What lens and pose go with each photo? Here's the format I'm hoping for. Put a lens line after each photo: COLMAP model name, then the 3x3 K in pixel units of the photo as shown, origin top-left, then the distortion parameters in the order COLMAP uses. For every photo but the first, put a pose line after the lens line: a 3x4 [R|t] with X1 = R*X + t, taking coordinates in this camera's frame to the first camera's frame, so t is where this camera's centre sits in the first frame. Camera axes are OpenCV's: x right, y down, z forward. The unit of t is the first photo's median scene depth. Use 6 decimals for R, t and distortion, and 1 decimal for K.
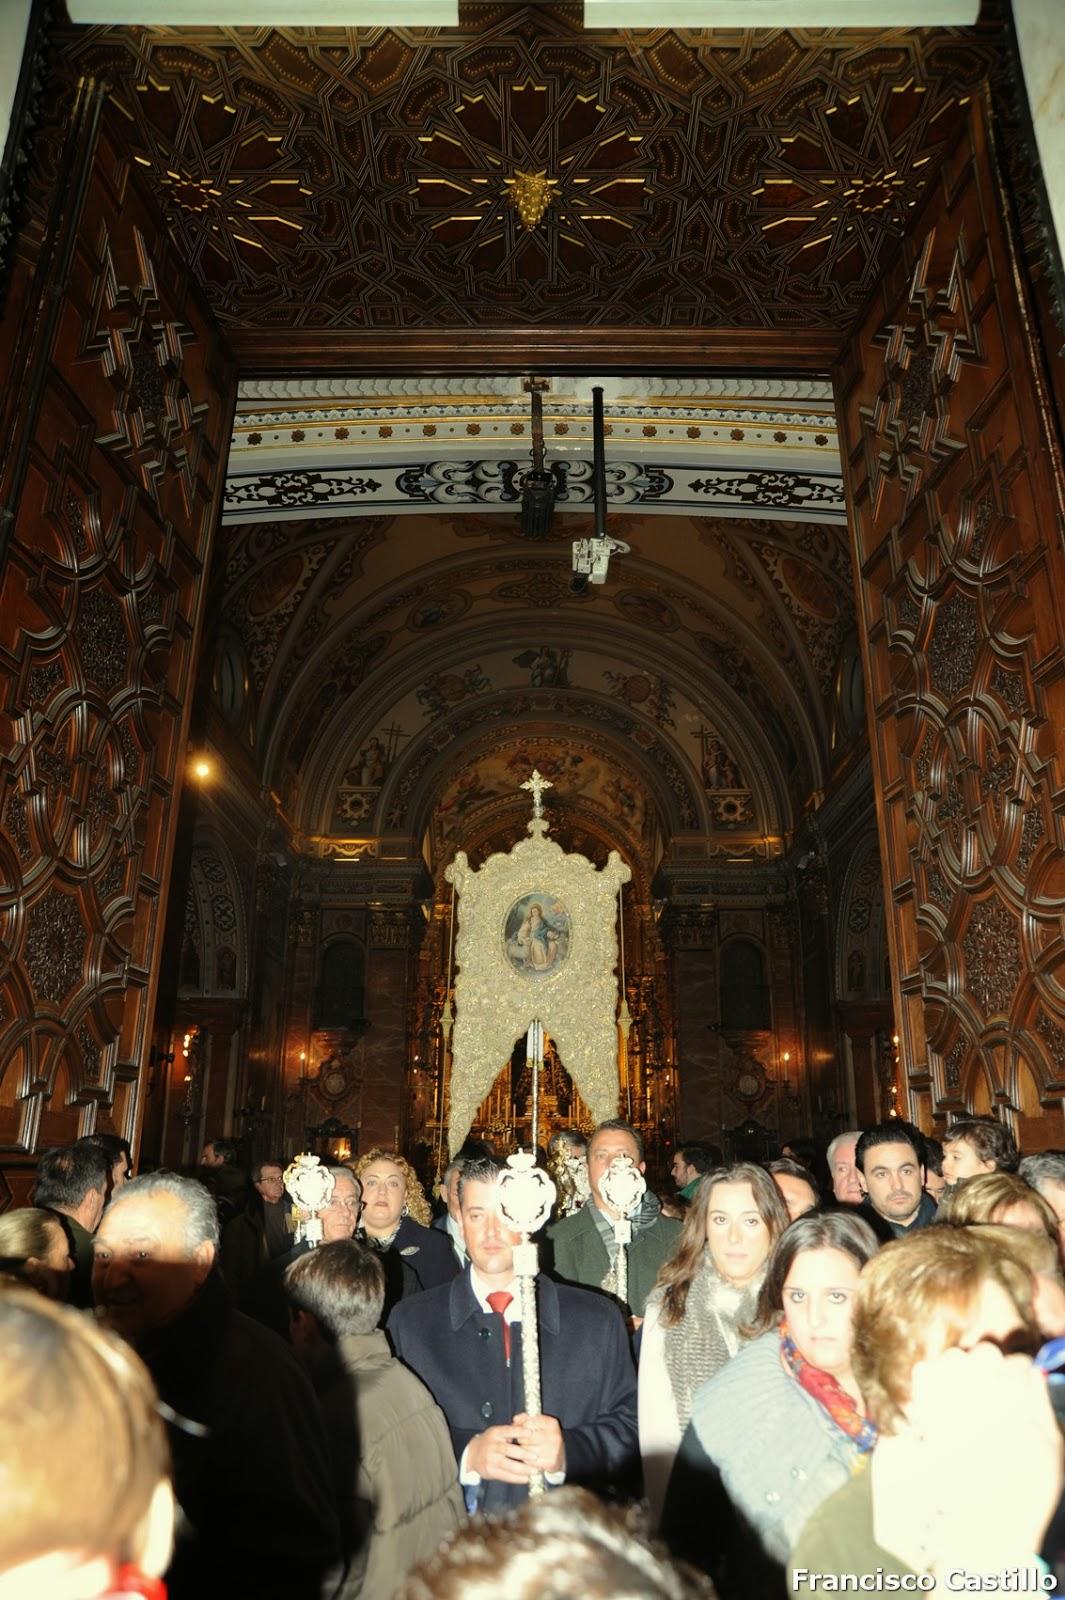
lens RADIAL K [[1059.4, 0, 531.1], [0, 1059.4, 806.7], [0, 0, 1]] dist [-0.146015, 0.001077]
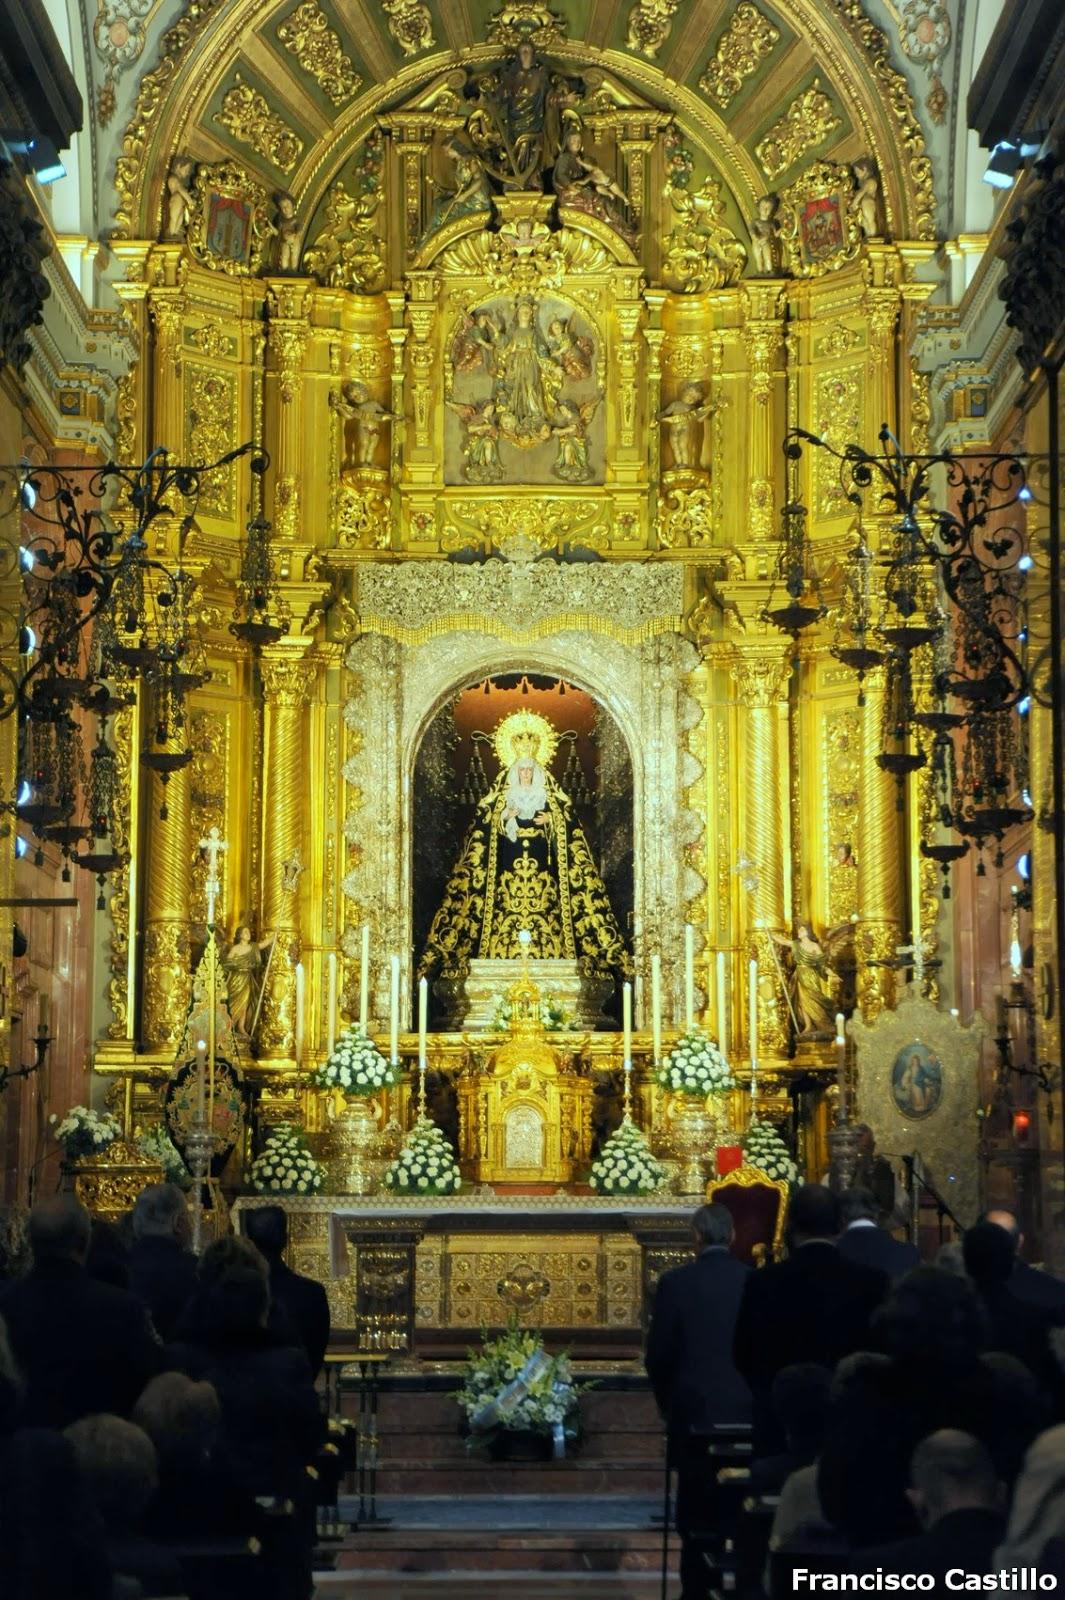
lens RADIAL K [[2970.0, 0, 534.2], [0, 2970.0, 824.0], [0, 0, 1]] dist [0.328186, 0.435489]
pose [[0.999880, -0.004560, 0.014812, 0.002213], [0.001497, 0.979673, 0.200596, 0.113720], [-0.015426, -0.200549, 0.979562, 0.321774]]
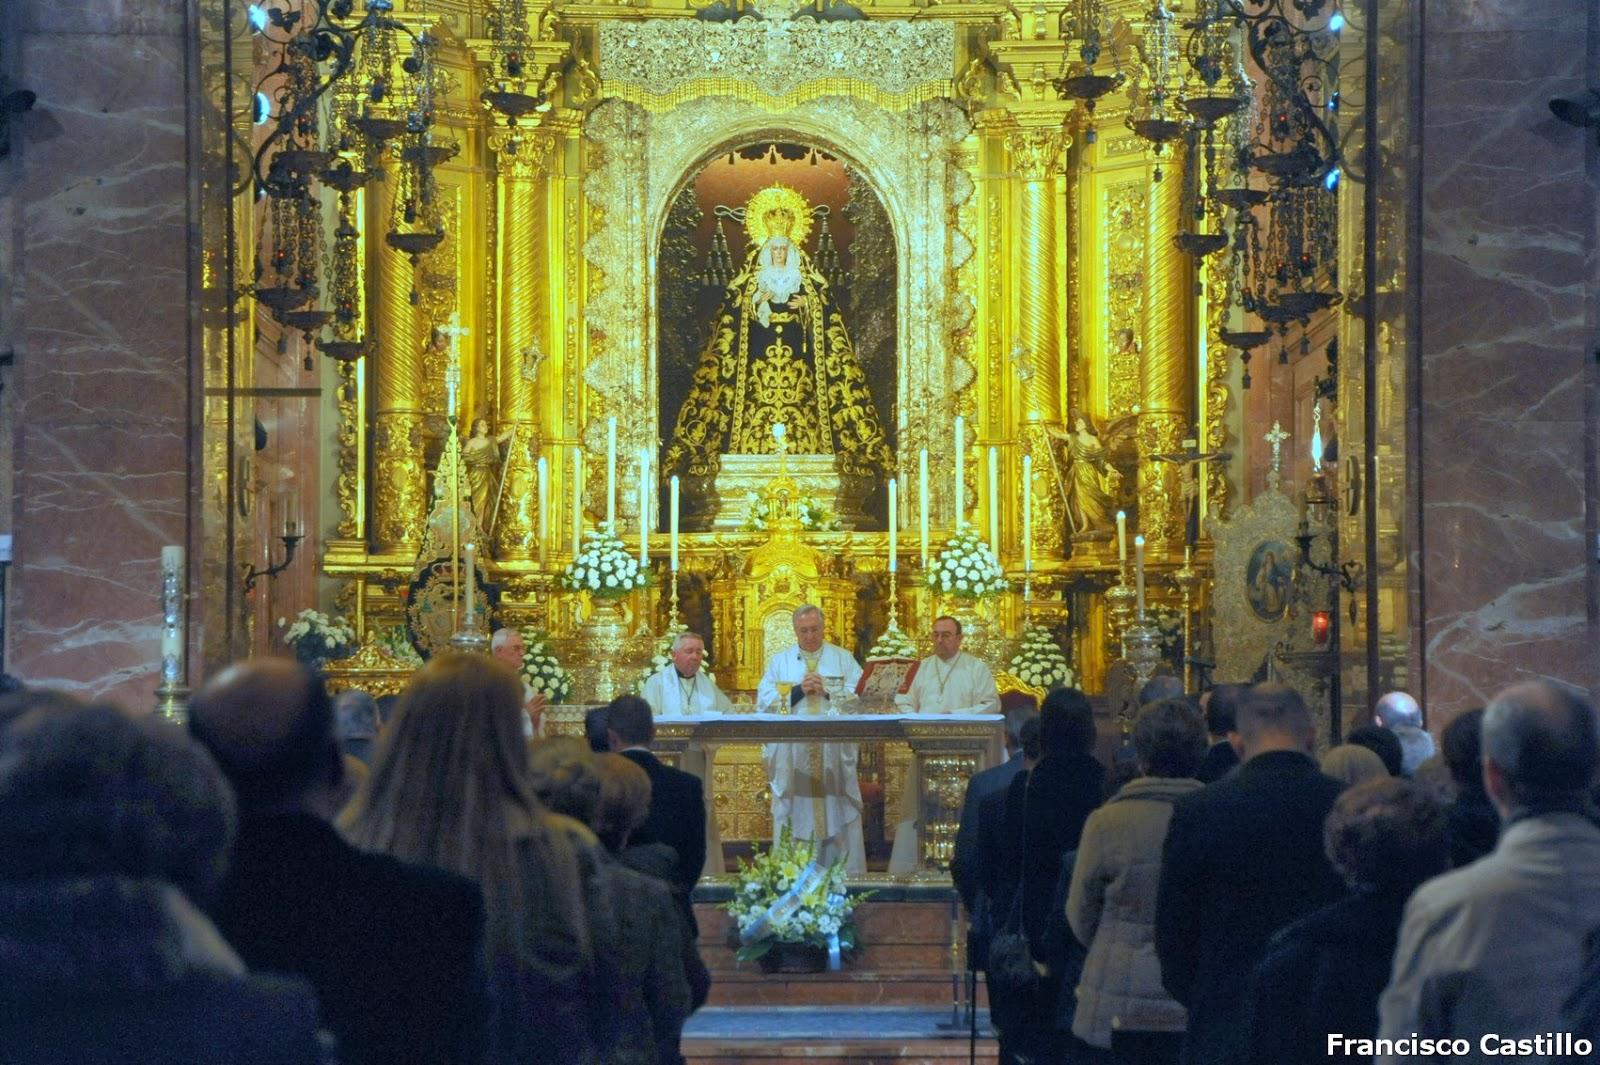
lens RADIAL K [[3310.5, 0, 788.1], [0, 3310.5, 536.8], [0, 0, 1]] dist [0.434045, 0.333060]
pose [[0.999572, -0.006159, 0.028606, -0.014858], [-0.001768, 0.963099, 0.269143, 0.103772], [-0.029208, -0.269078, 0.962675, 0.283598]]
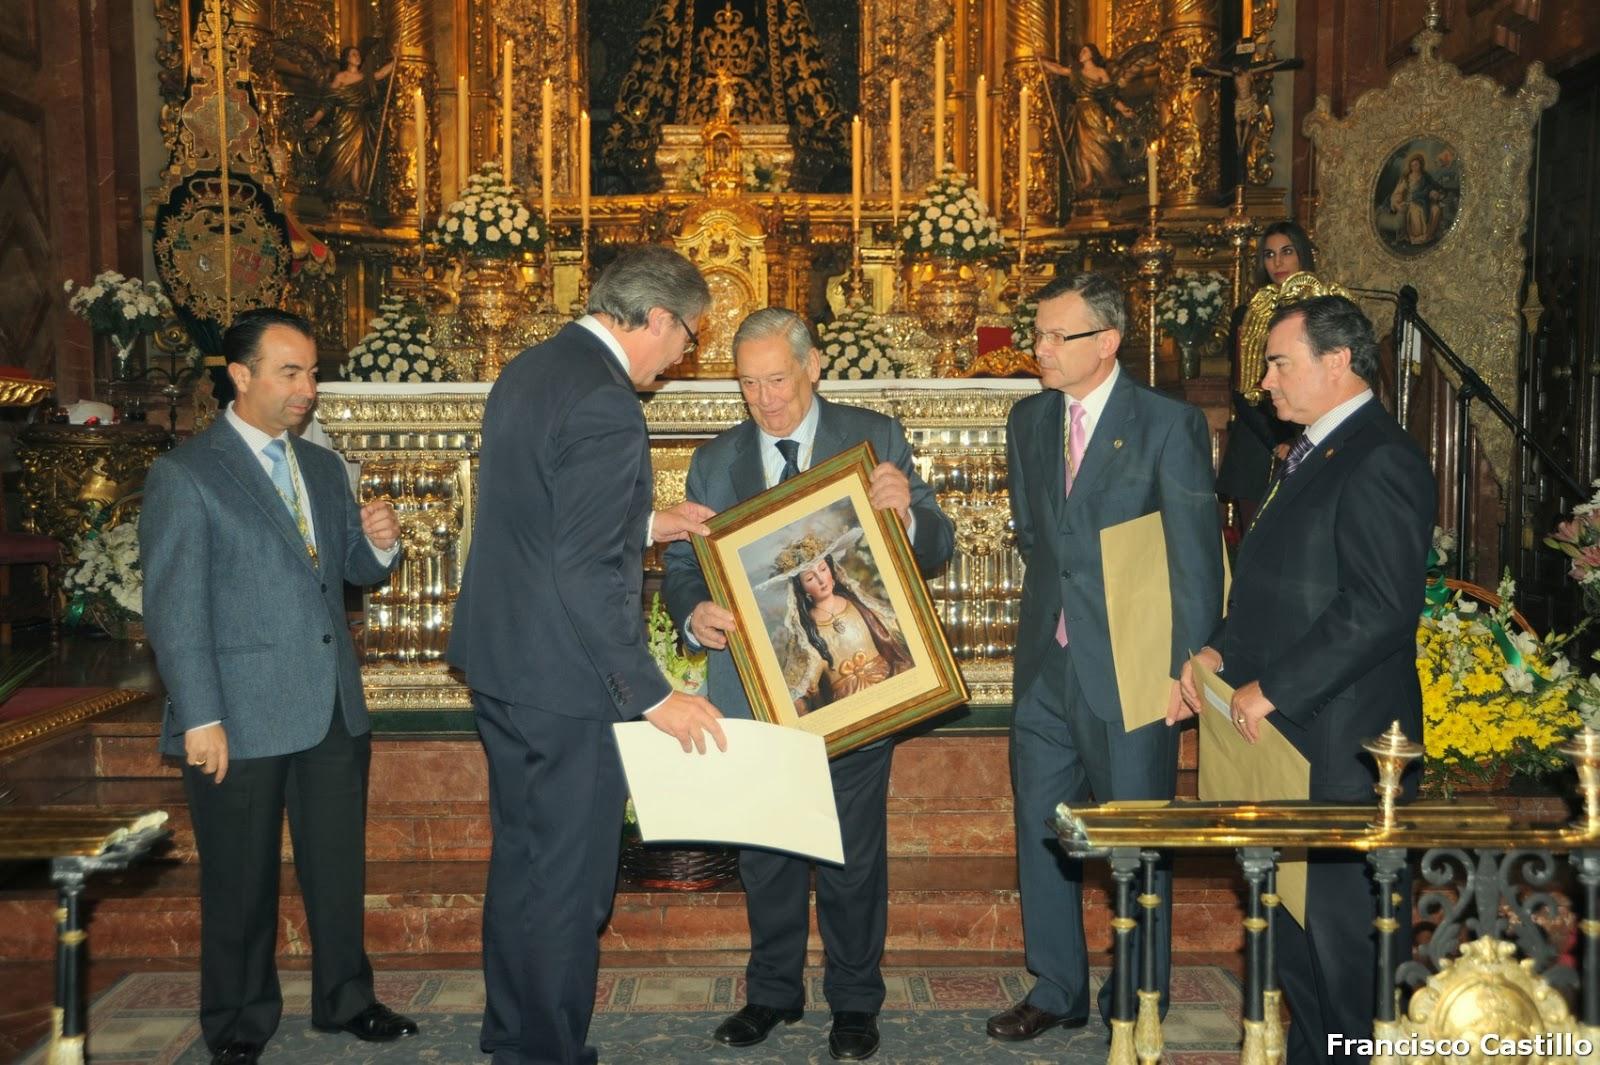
lens RADIAL K [[1614.5, 0, 789.7], [0, 1614.5, 532.0], [0, 0, 1]] dist [-0.013469, 0.225410]
pose [[0.999512, -0.011095, 0.029190, 0.018205], [-0.000608, 0.927670, 0.373400, 0.313167], [-0.031222, -0.373236, 0.927211, 0.877020]]
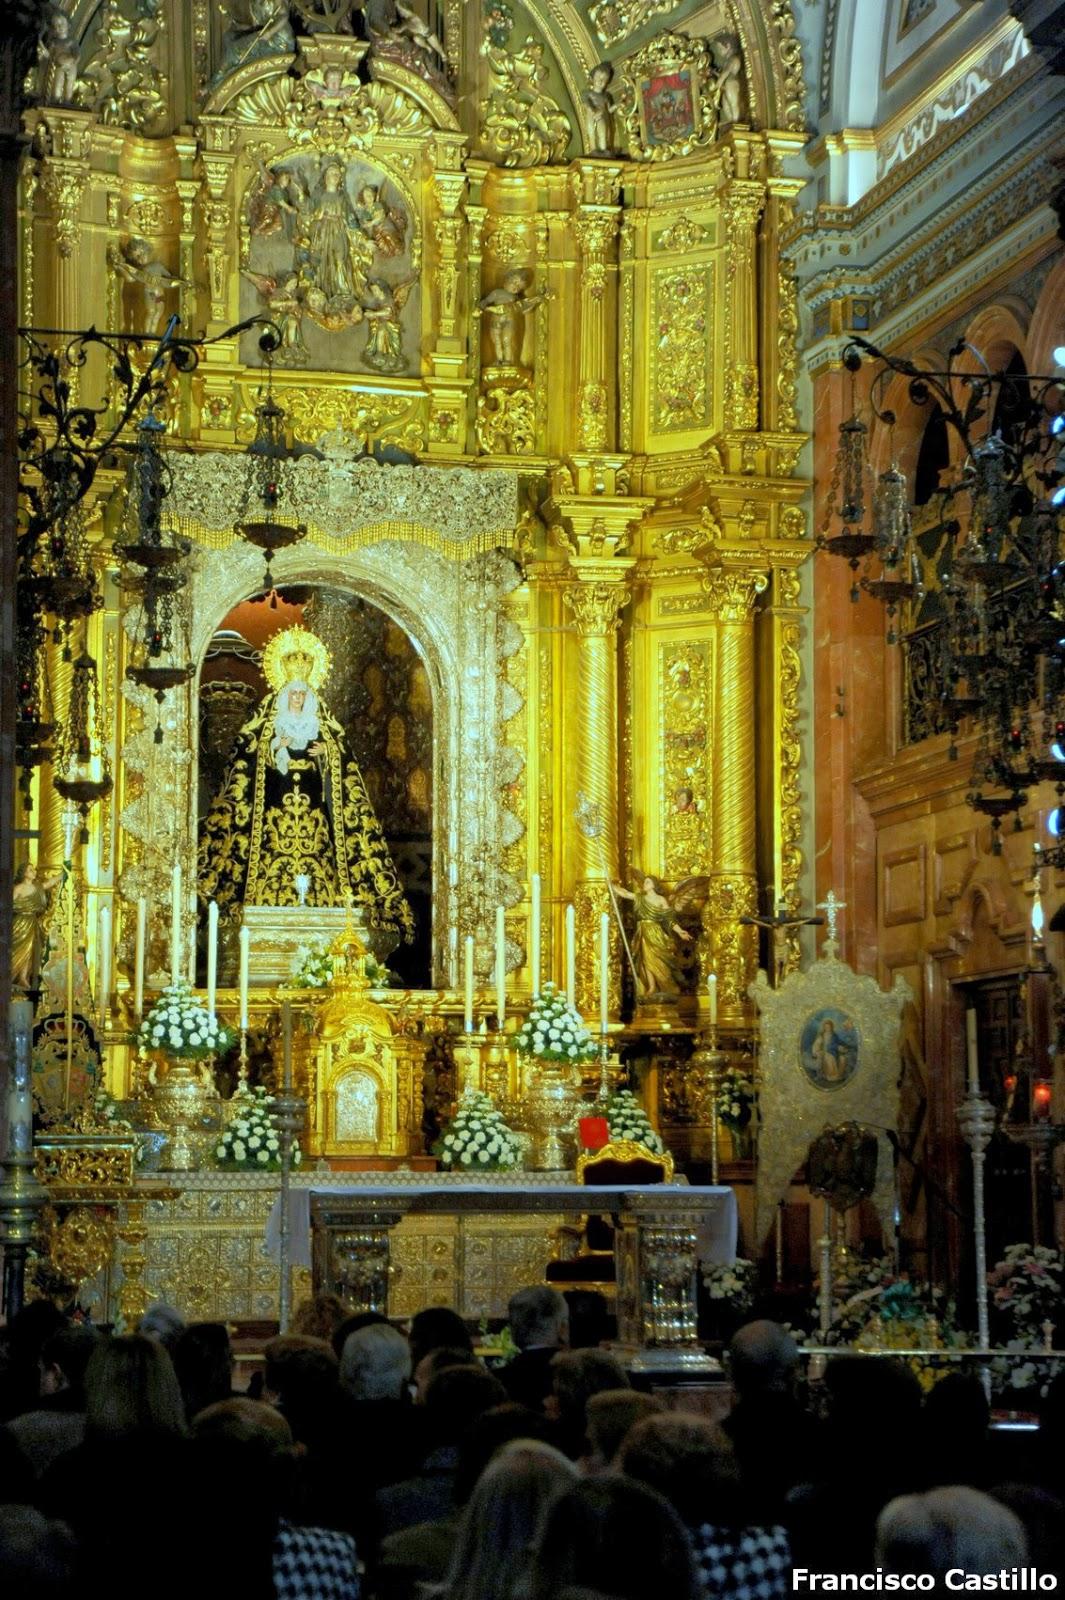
lens RADIAL K [[3310.5, 0, 512.6], [0, 3310.5, 827.2], [0, 0, 1]] dist [0.434045, 0.333060]
pose [[0.967898, 0.022251, 0.250355, -0.192815], [-0.077525, 0.973938, 0.213155, 0.119228], [-0.239087, -0.225721, 0.944398, 0.345401]]
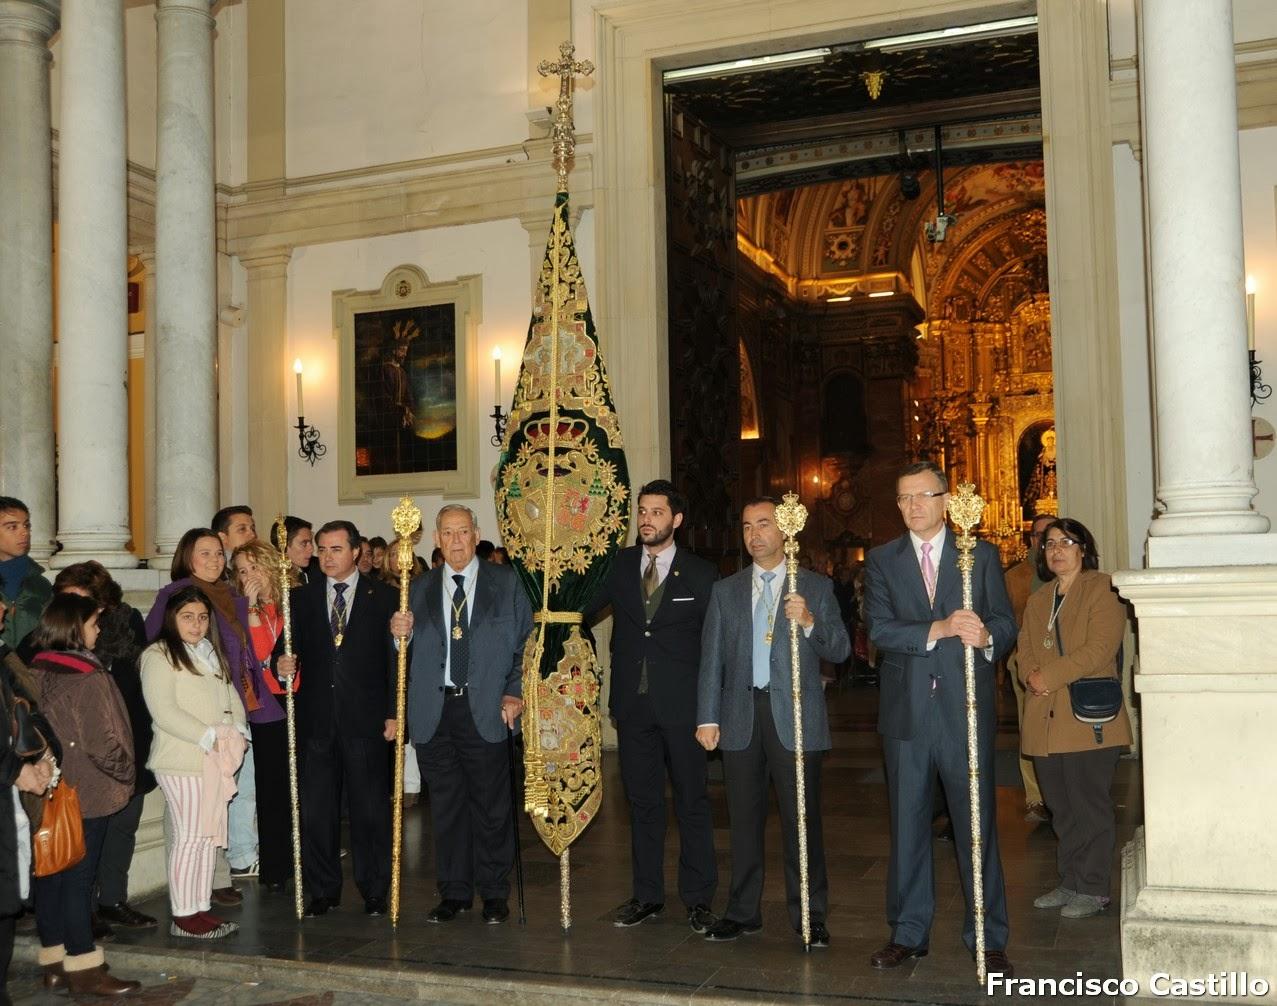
lens RADIAL K [[1251.5, 0, 723.7], [0, 1251.5, 506.0], [0, 0, 1]] dist [-0.016285, -0.009191]
pose [[0.956031, -0.047276, -0.289430, 0.079716], [0.123493, 0.960051, 0.251101, -0.089218], [0.265996, -0.275803, 0.923677, -0.299705]]
